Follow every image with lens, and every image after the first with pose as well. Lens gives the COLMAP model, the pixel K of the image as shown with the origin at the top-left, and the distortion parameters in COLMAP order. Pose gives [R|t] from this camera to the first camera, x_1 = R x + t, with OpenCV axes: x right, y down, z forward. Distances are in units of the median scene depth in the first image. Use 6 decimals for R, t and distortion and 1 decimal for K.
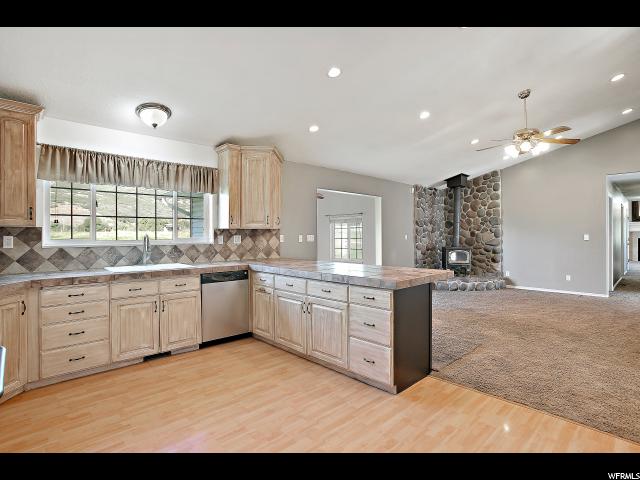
lens RADIAL K [[341.1, 0, 320.0], [0, 341.1, 240.0], [0, 0, 1]] dist [-0.016447, 0.003532]
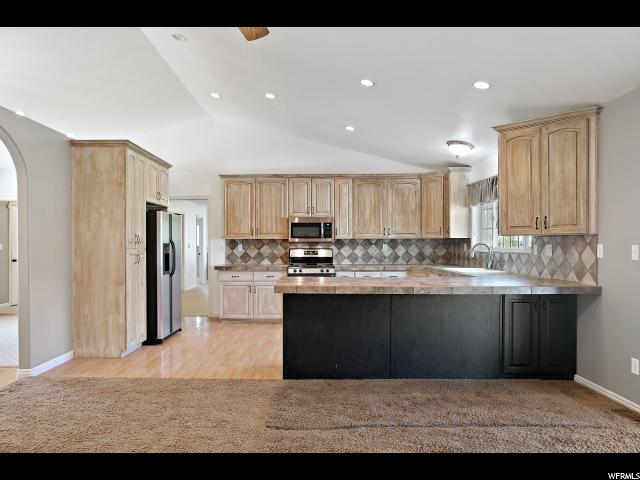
lens RADIAL K [[446.9, 0, 320.0], [0, 446.9, 240.0], [0, 0, 1]] dist [-0.000490, 0.000308]
pose [[-0.684032, 0.000320, -0.729452, 0.767770], [-0.005641, 0.999968, 0.005729, -0.024962], [0.729430, 0.008034, -0.684008, 1.244049]]
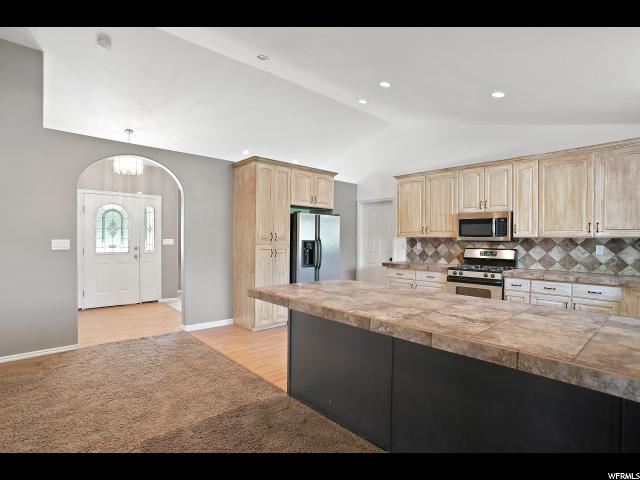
lens RADIAL K [[341.1, 0, 320.0], [0, 341.1, 240.0], [0, 0, 1]] dist [-0.016447, 0.003532]
pose [[-0.999935, -0.006526, 0.009359, 0.147764], [-0.006397, 0.999885, 0.013770, -0.022995], [-0.009448, 0.013709, -0.999861, 1.186328]]
